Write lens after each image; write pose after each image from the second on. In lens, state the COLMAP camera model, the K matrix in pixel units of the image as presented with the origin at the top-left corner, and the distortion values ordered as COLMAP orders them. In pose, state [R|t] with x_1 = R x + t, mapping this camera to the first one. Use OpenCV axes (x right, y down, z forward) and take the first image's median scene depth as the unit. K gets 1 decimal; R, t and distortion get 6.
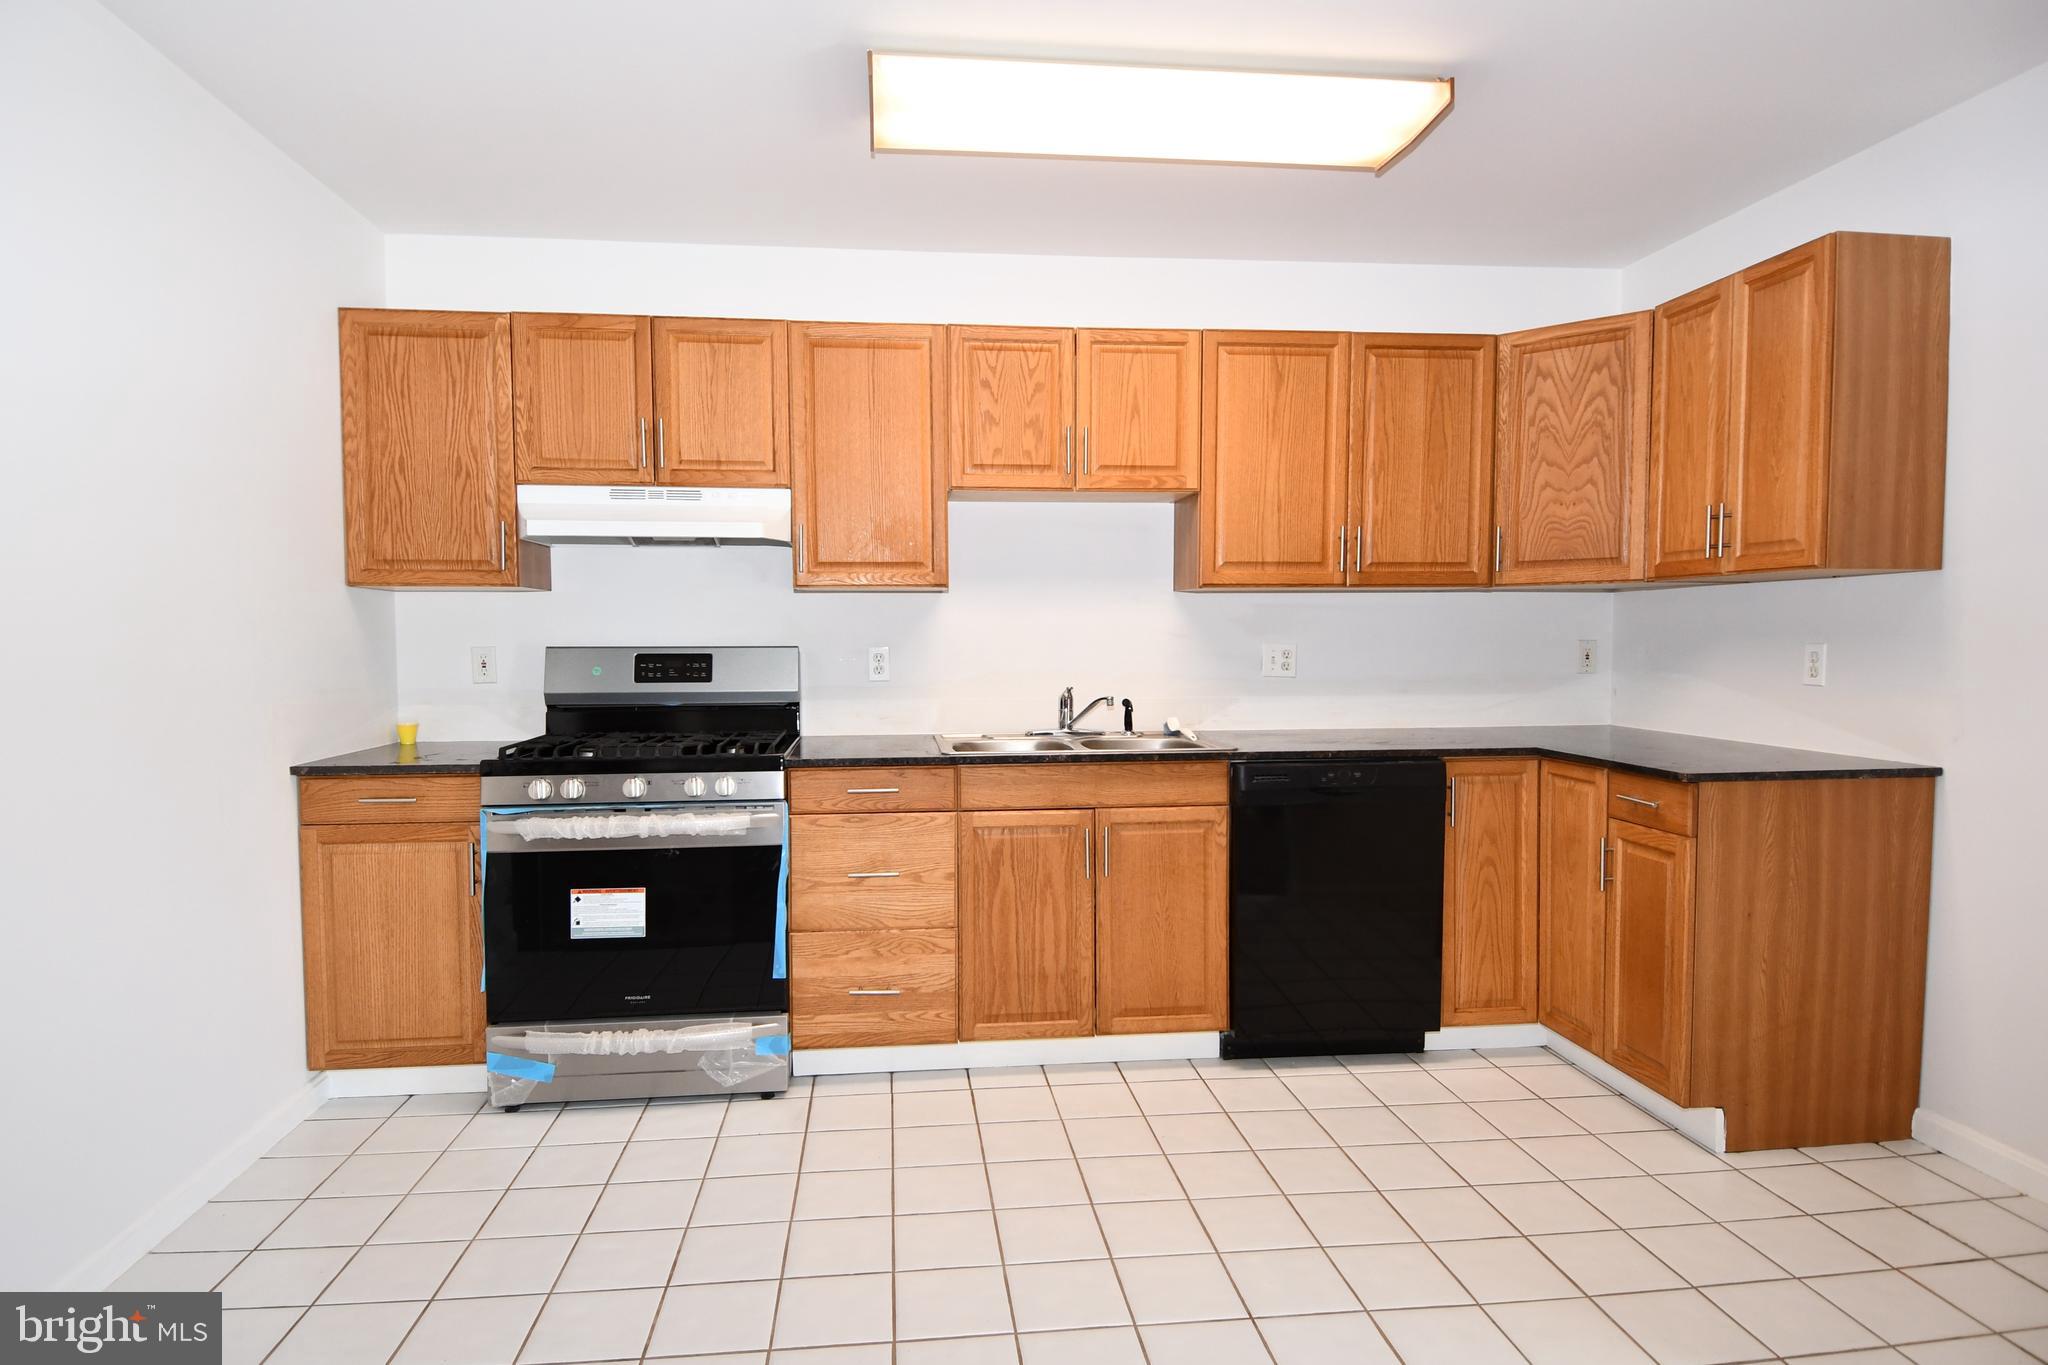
lens RADIAL K [[1060.6, 0, 1013.3], [0, 1060.6, 690.6], [0, 0, 1]] dist [0.051989, -0.060394]
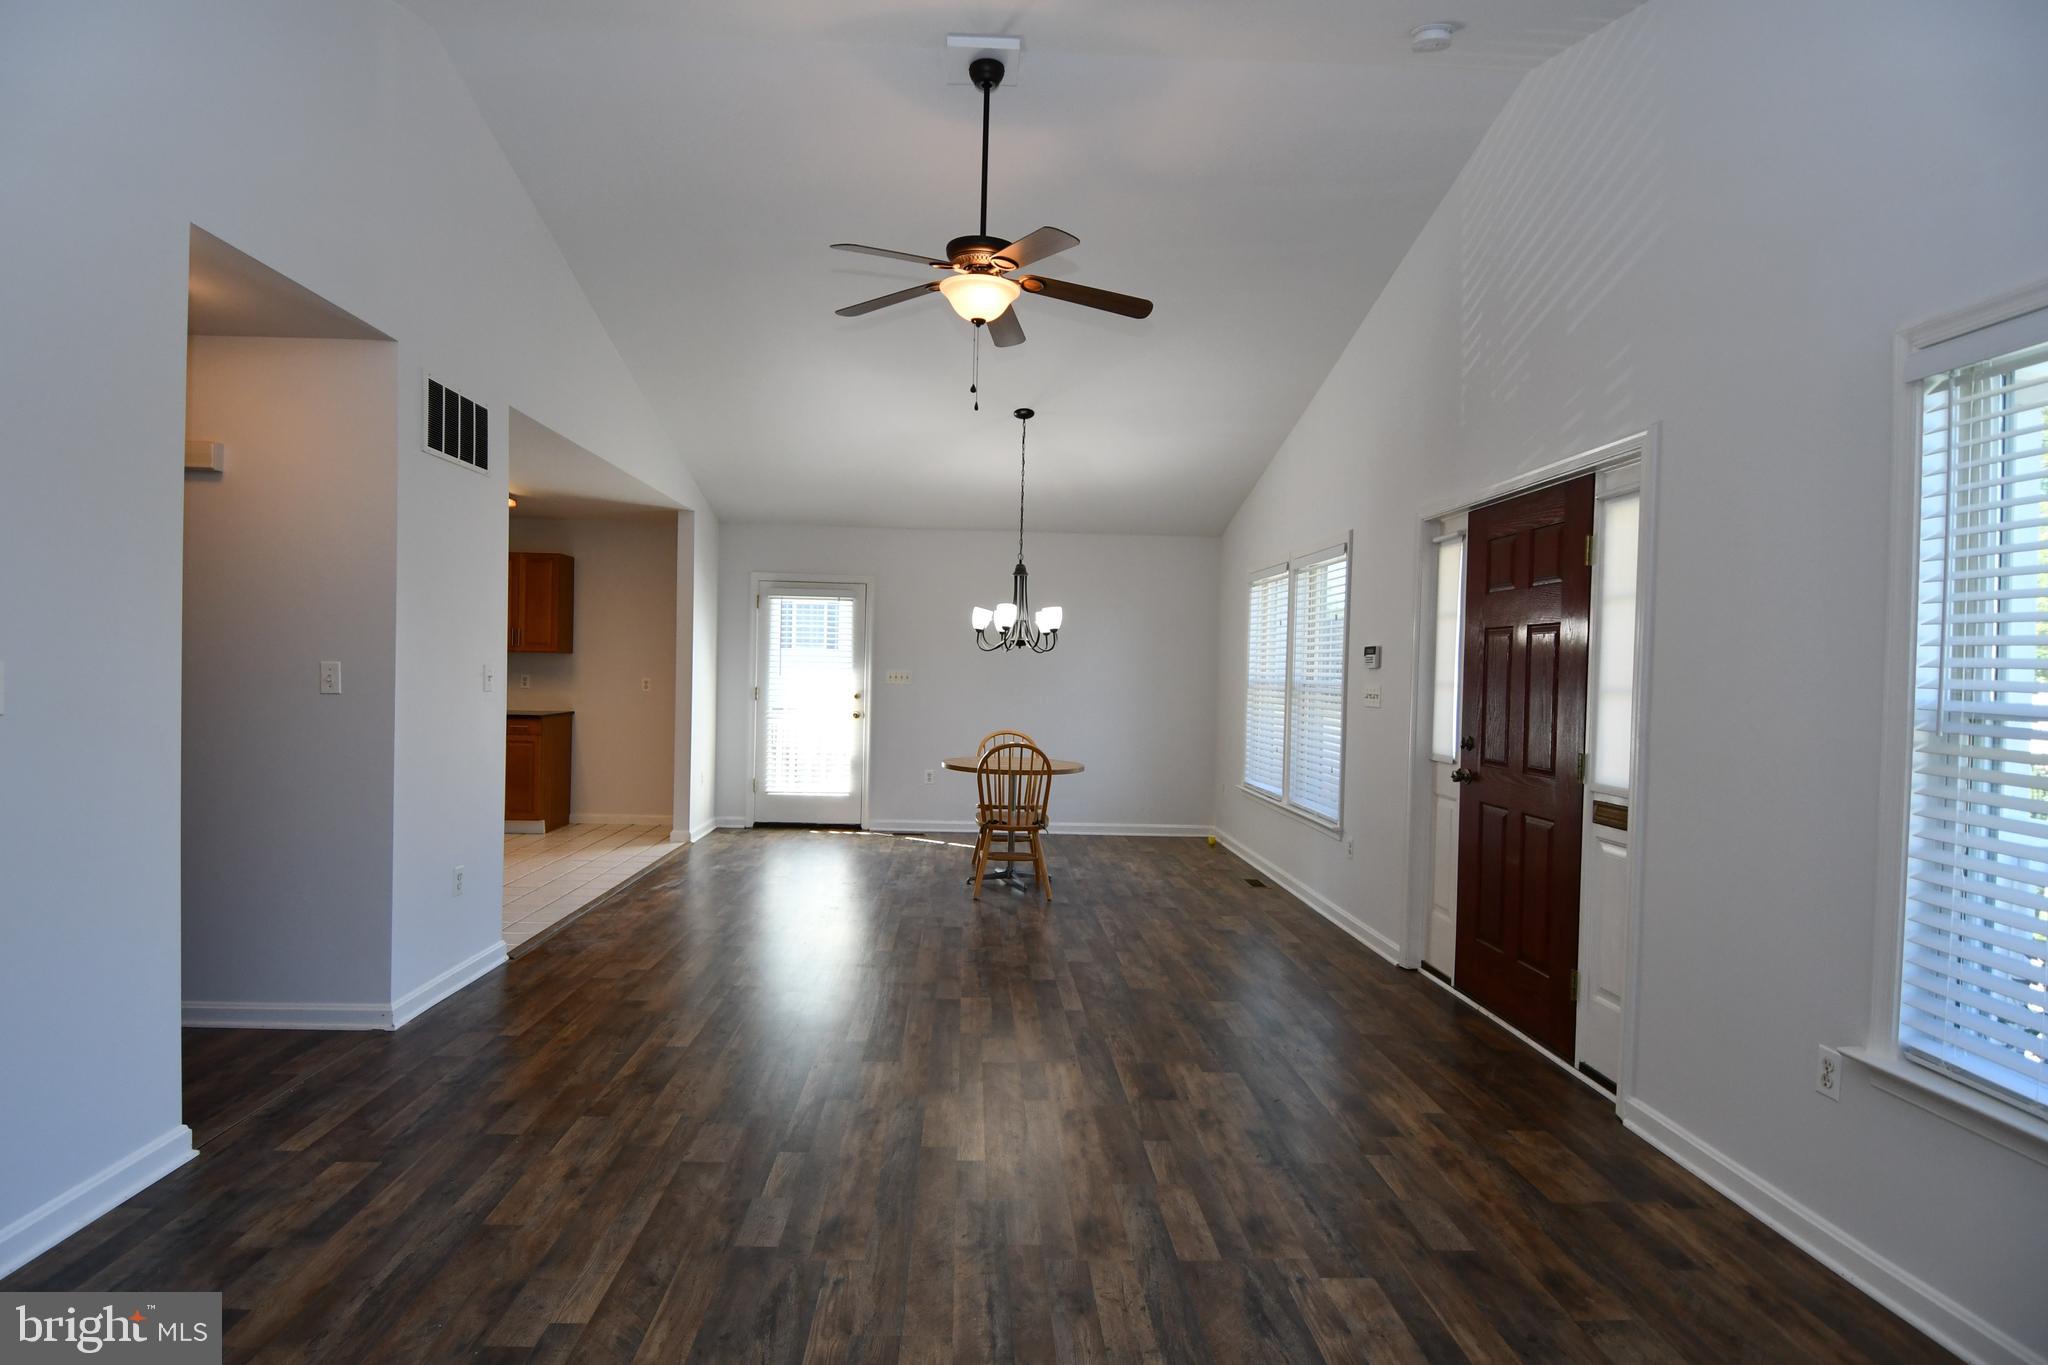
lens RADIAL K [[1060.6, 0, 1013.3], [0, 1060.6, 690.6], [0, 0, 1]] dist [0.051989, -0.060394]
pose [[0.050742, -0.017024, 0.998567, -2.077075], [0.025763, 0.999544, 0.015732, -0.009122], [-0.998379, 0.024927, 0.051157, -0.490299]]
